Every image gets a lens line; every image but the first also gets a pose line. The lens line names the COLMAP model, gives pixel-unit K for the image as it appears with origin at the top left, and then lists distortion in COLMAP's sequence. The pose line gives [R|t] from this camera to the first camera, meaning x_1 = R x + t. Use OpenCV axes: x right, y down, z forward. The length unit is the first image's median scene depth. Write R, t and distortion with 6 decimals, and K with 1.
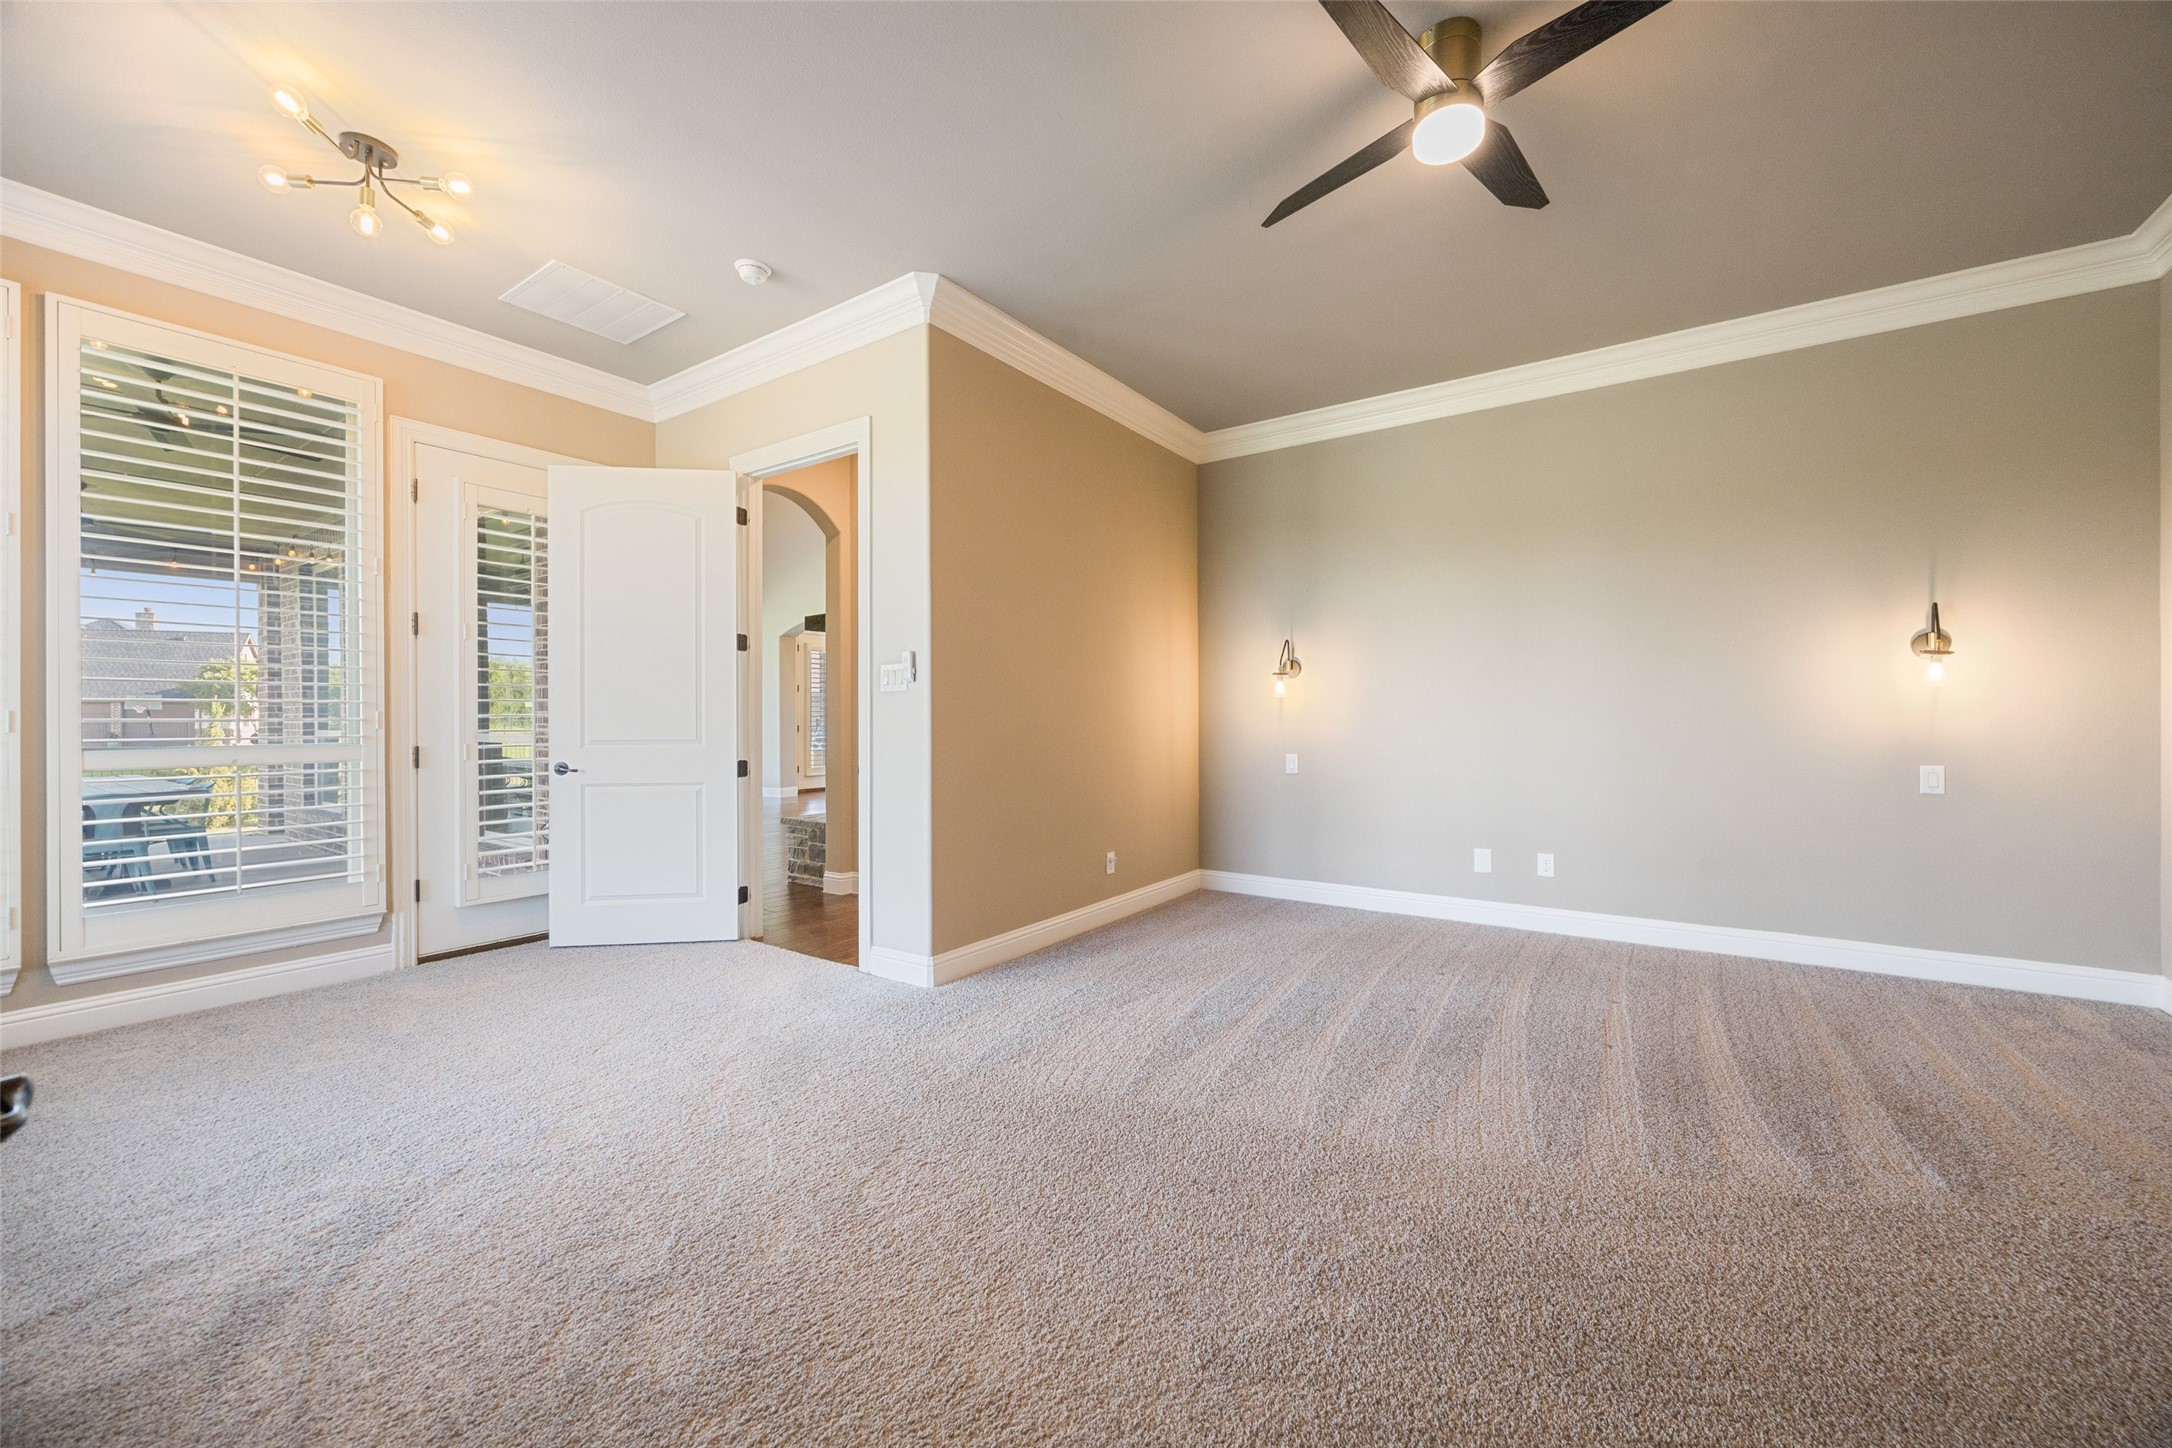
lens RADIAL K [[833.4, 0, 1089.9], [0, 833.4, 713.4], [0, 0, 1]] dist [-0.001850, 0.000549]
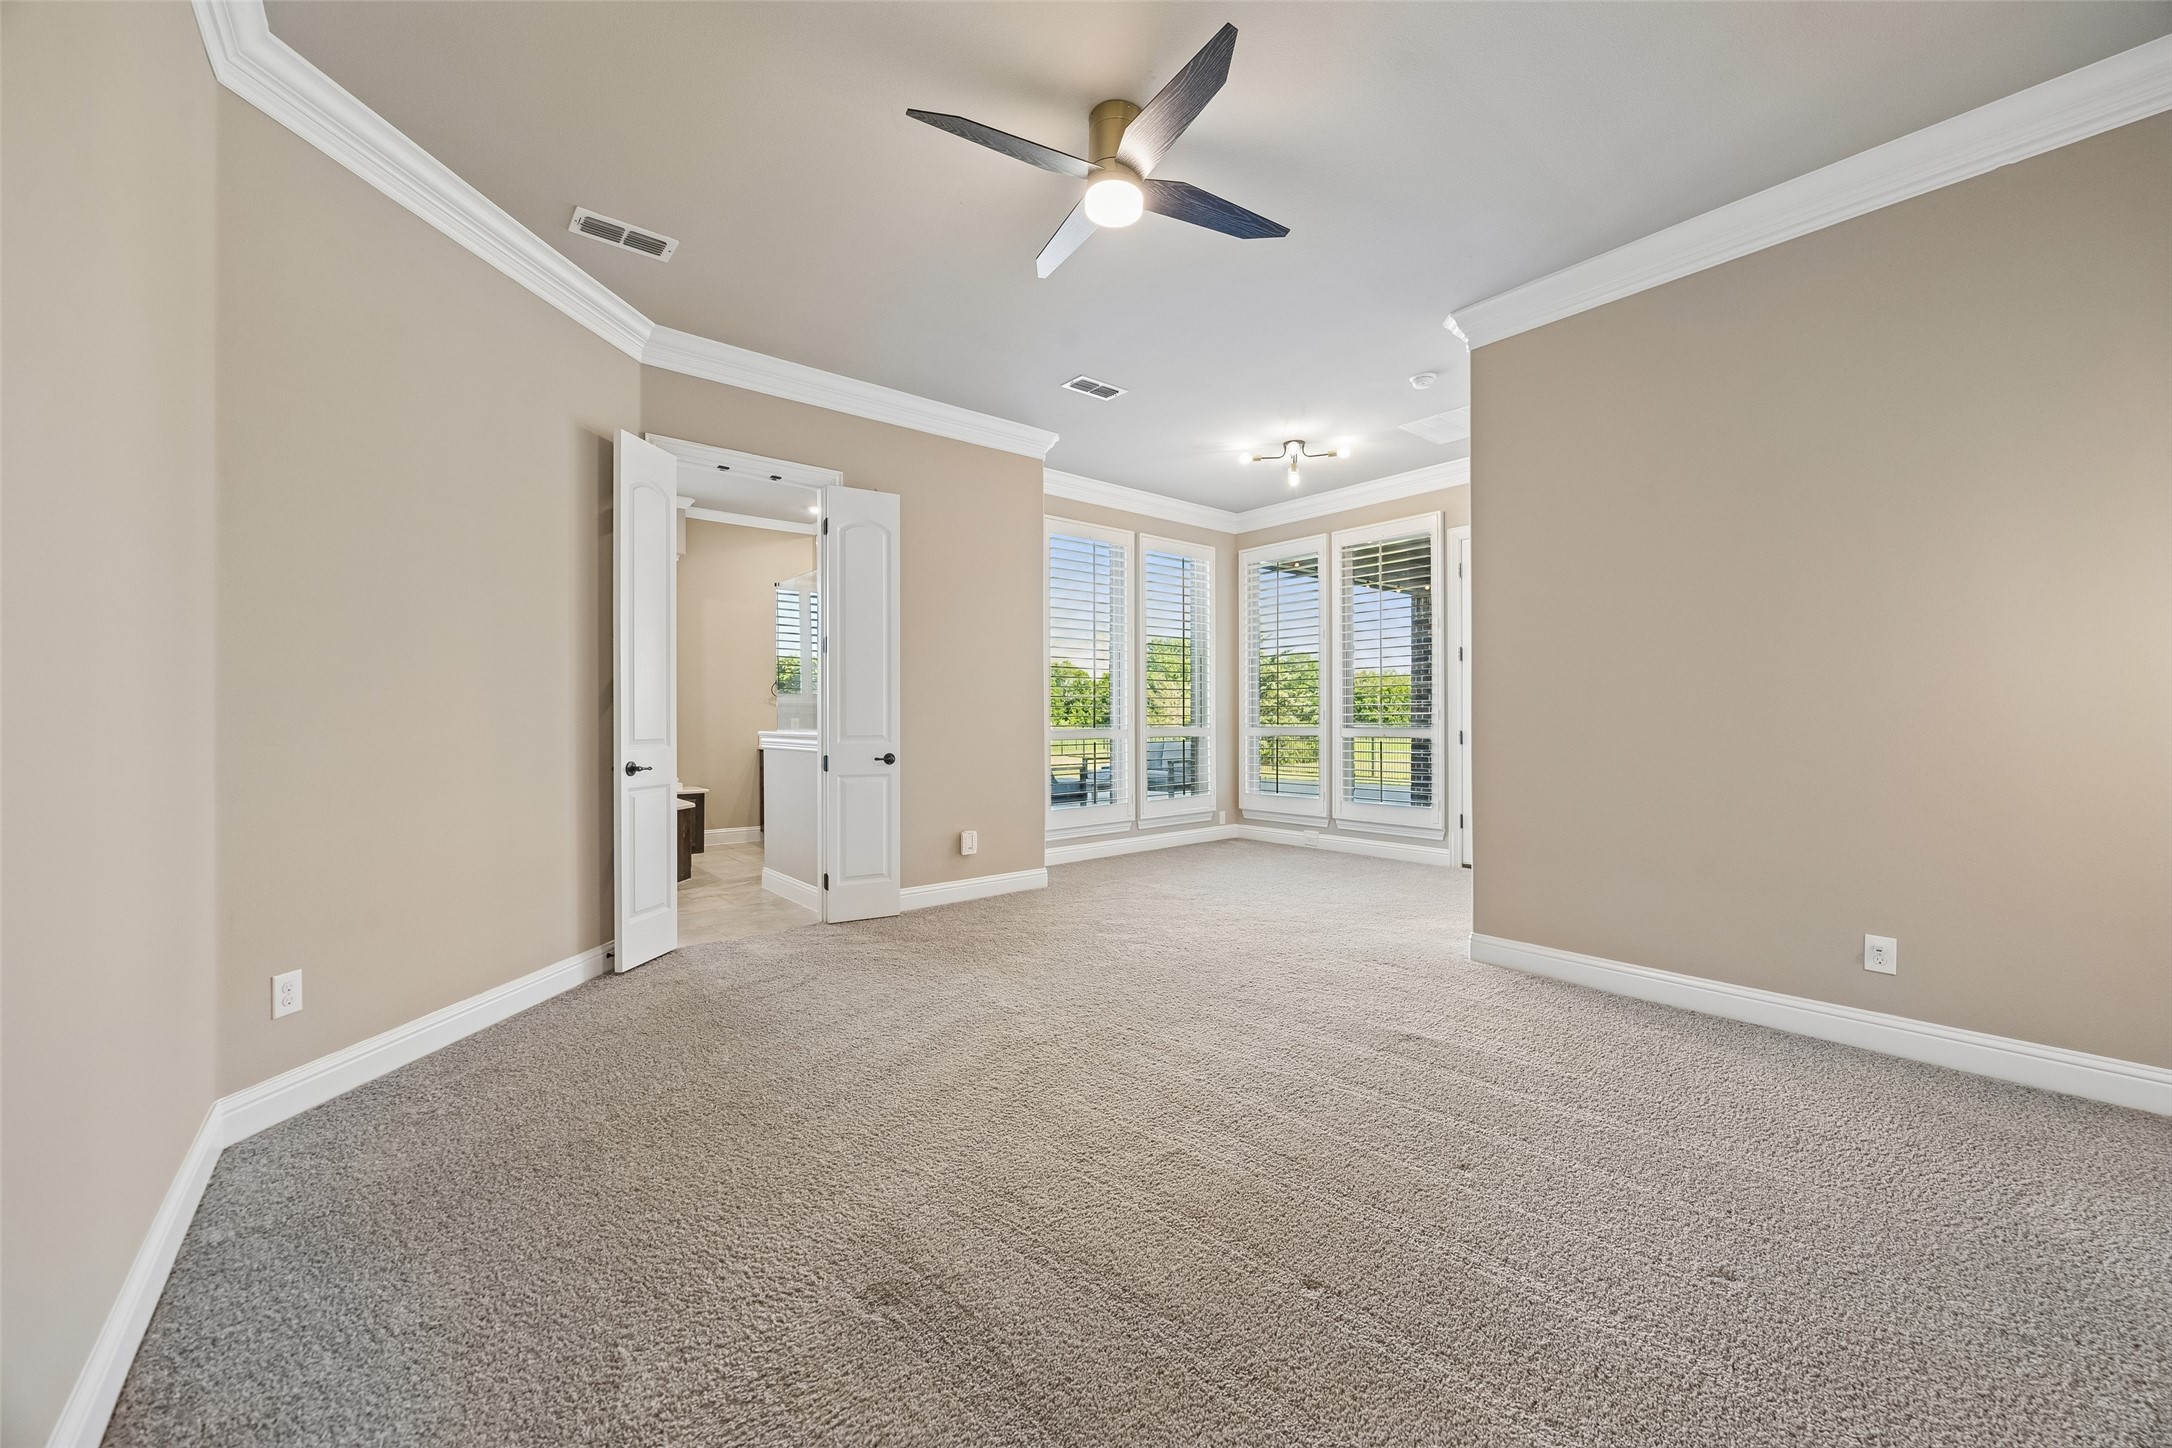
lens RADIAL K [[833.4, 0, 1089.9], [0, 833.4, 713.4], [0, 0, 1]] dist [-0.001850, 0.000549]
pose [[-0.272600, -0.002752, -0.962124, 0.936821], [0.004178, 0.999983, -0.004044, 0.008923], [0.962118, -0.005122, -0.272584, 0.775273]]
